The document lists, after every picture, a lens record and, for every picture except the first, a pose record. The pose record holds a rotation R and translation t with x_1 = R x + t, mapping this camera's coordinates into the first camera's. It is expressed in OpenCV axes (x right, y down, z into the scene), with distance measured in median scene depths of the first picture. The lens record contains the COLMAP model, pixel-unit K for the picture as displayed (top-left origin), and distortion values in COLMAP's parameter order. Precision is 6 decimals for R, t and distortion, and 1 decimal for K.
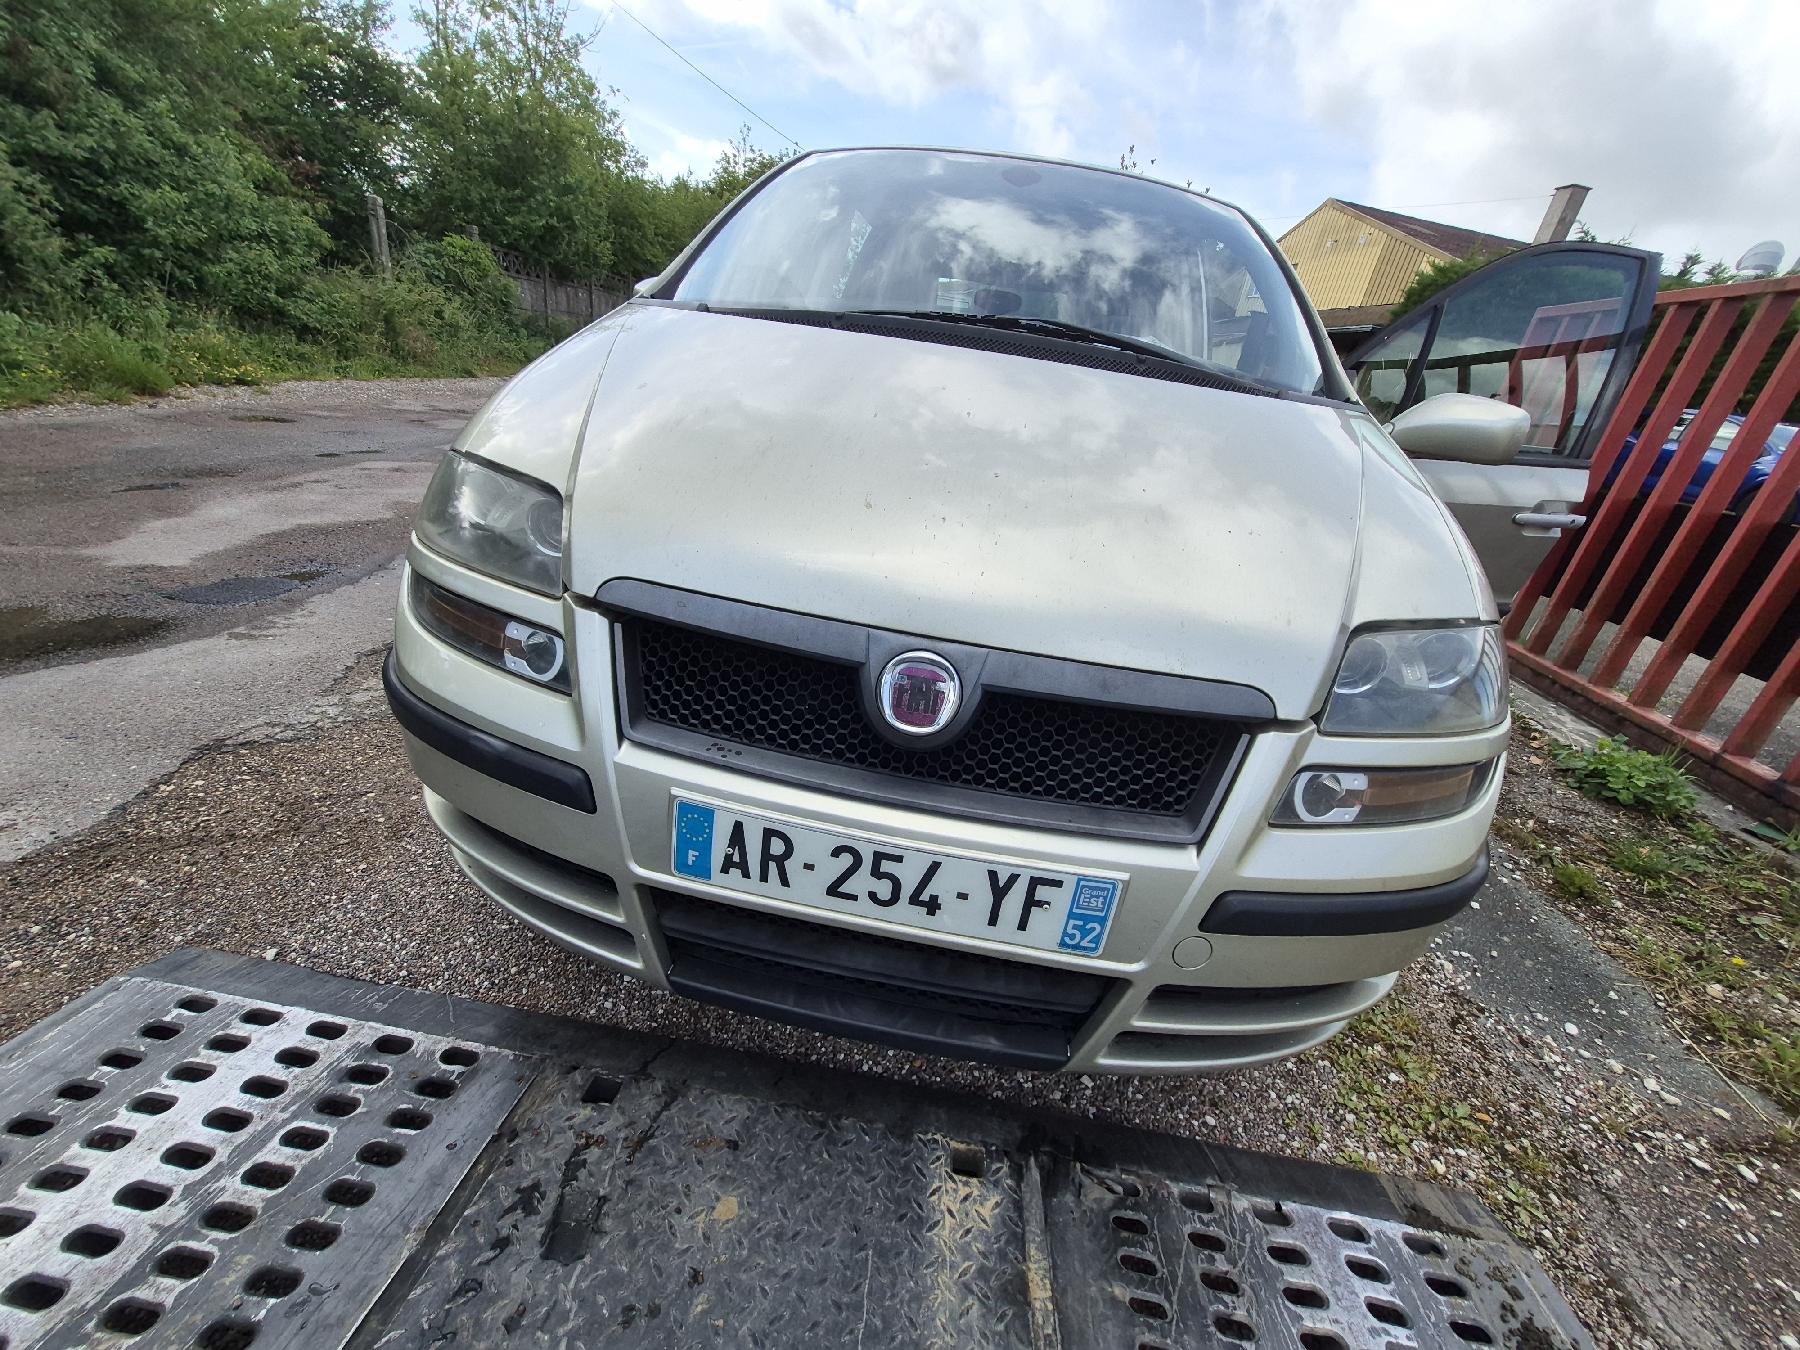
lens RADIAL K [[703.8, 0, 892.5], [0, 703.8, 707.6], [0, 0, 1]] dist [0.005199, -0.001953]
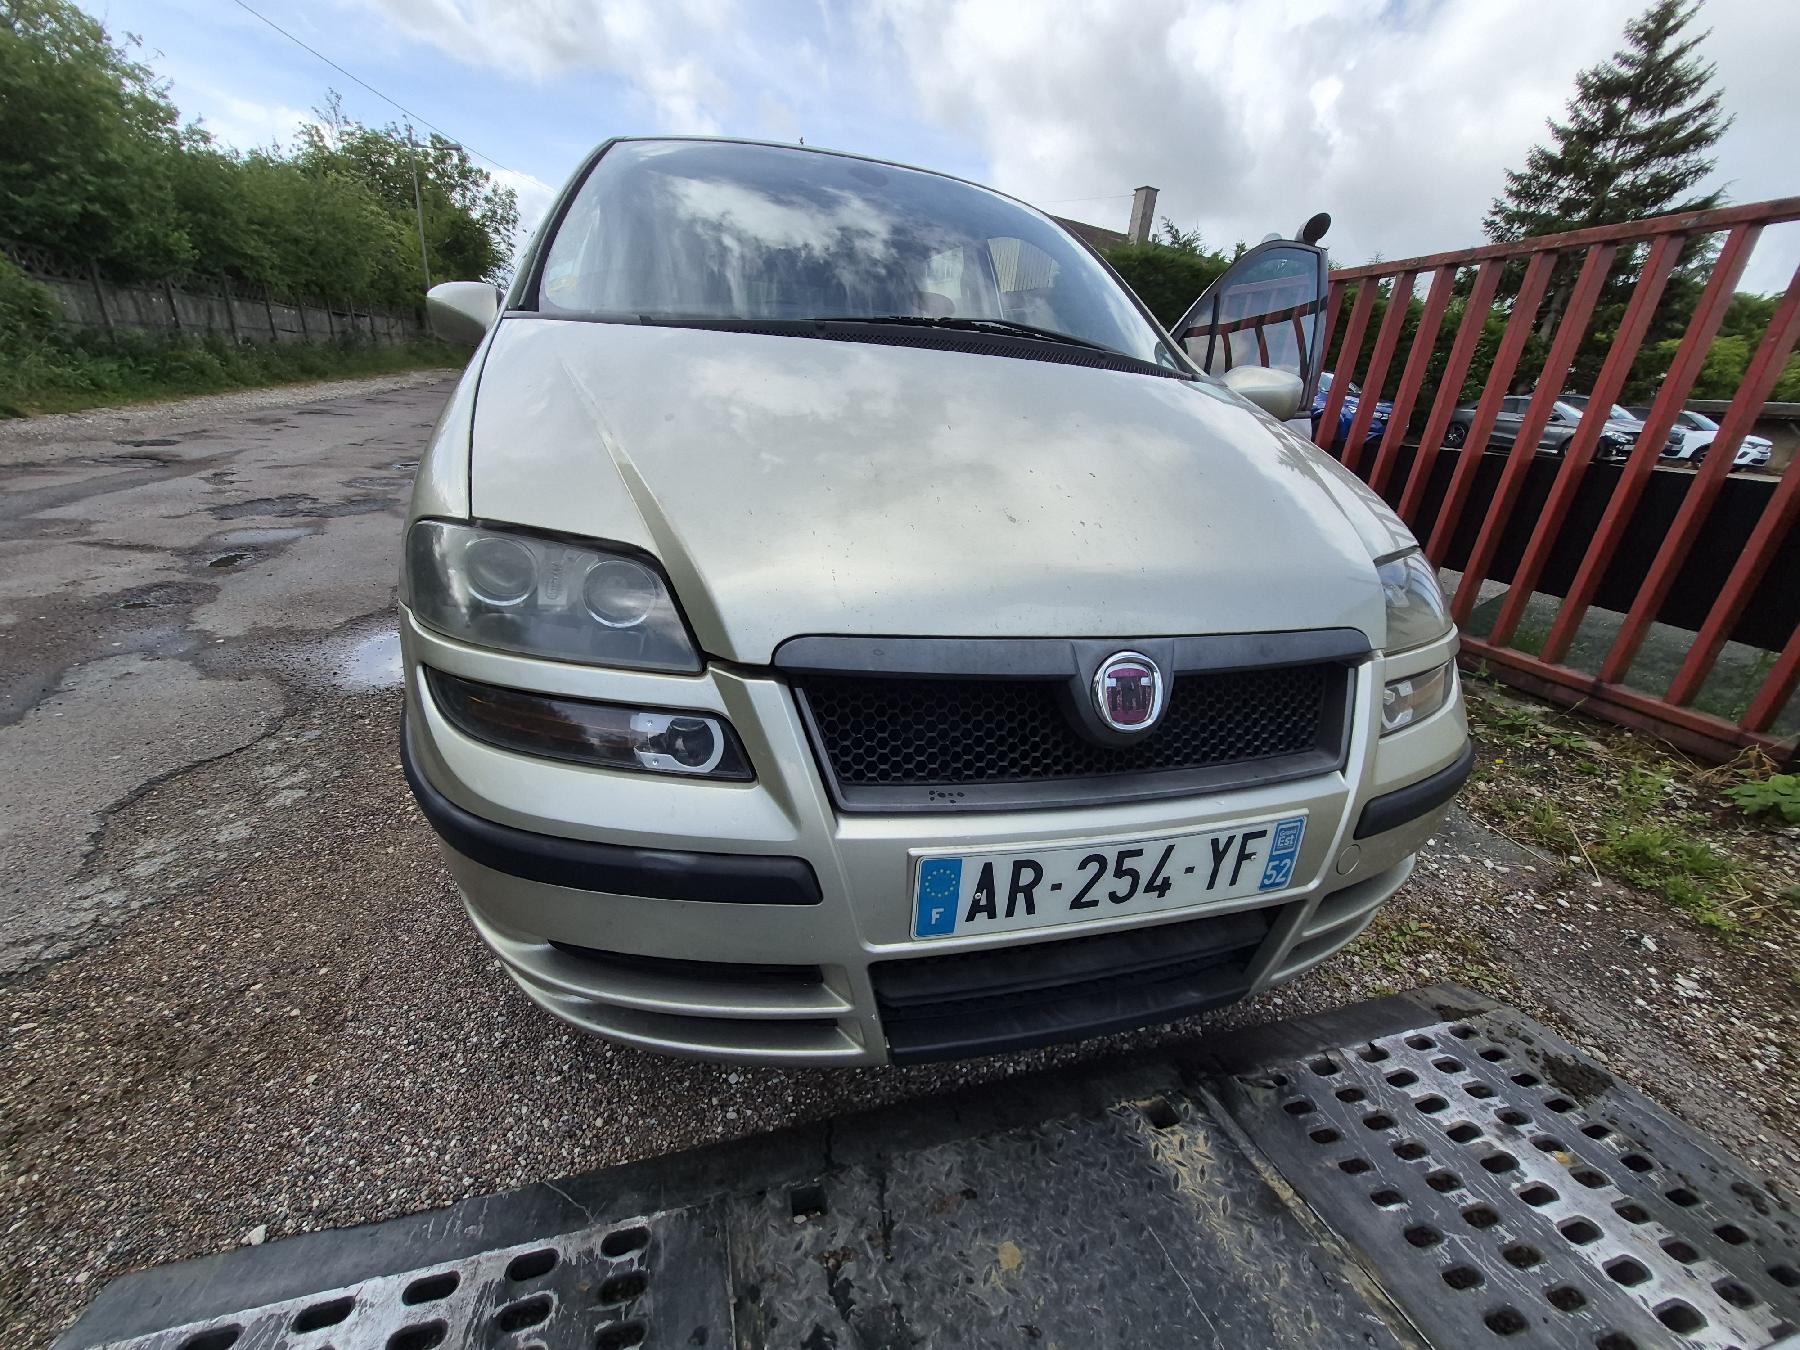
lens RADIAL K [[703.8, 0, 893.6], [0, 703.8, 704.0], [0, 0, 1]] dist [0.005199, -0.001953]
pose [[0.921899, -0.214857, 0.322395, -0.480898], [0.212627, 0.976206, 0.042568, -0.094015], [-0.323870, 0.029306, 0.945647, 0.102601]]
